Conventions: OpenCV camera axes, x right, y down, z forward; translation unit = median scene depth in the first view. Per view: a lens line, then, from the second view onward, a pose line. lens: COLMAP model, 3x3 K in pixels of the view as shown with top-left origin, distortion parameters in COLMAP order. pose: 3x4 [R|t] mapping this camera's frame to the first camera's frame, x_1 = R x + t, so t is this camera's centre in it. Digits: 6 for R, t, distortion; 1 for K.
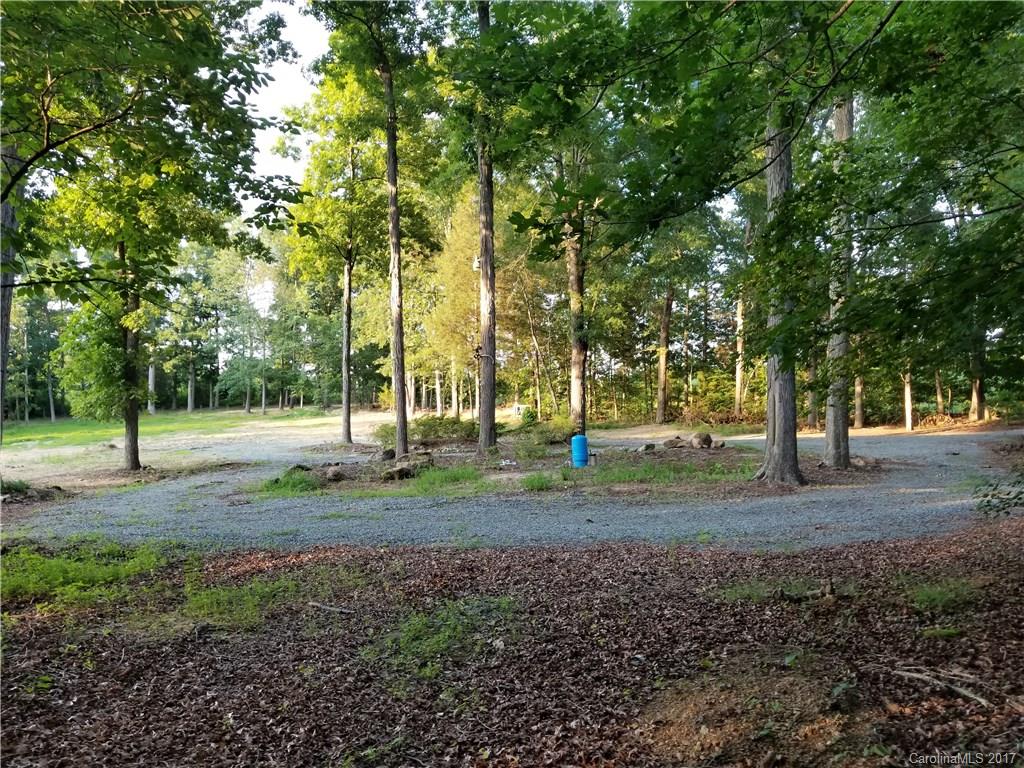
lens RADIAL K [[803.8, 0, 503.7], [0, 803.8, 360.3], [0, 0, 1]] dist [0.075561, -0.127985]
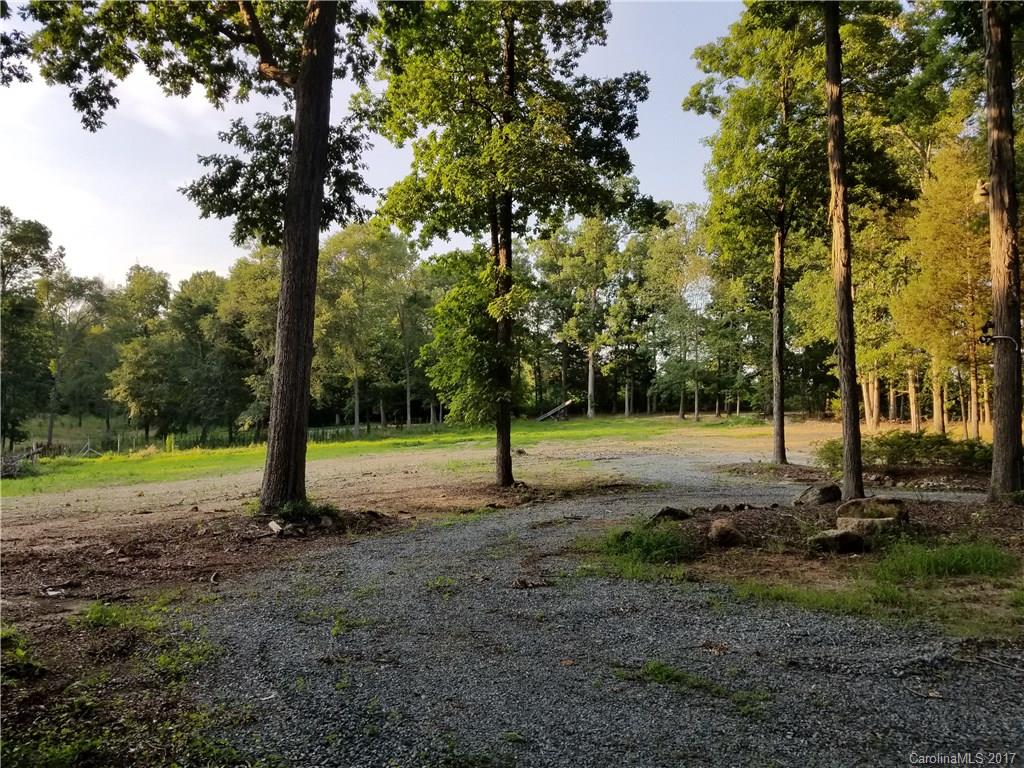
lens RADIAL K [[803.8, 0, 503.7], [0, 803.8, 360.3], [0, 0, 1]] dist [0.075561, -0.127985]
pose [[0.855056, -0.013983, -0.518348, -0.016566], [0.010383, 0.999898, -0.009846, 0.008492], [0.518432, 0.003037, 0.855113, 0.181633]]
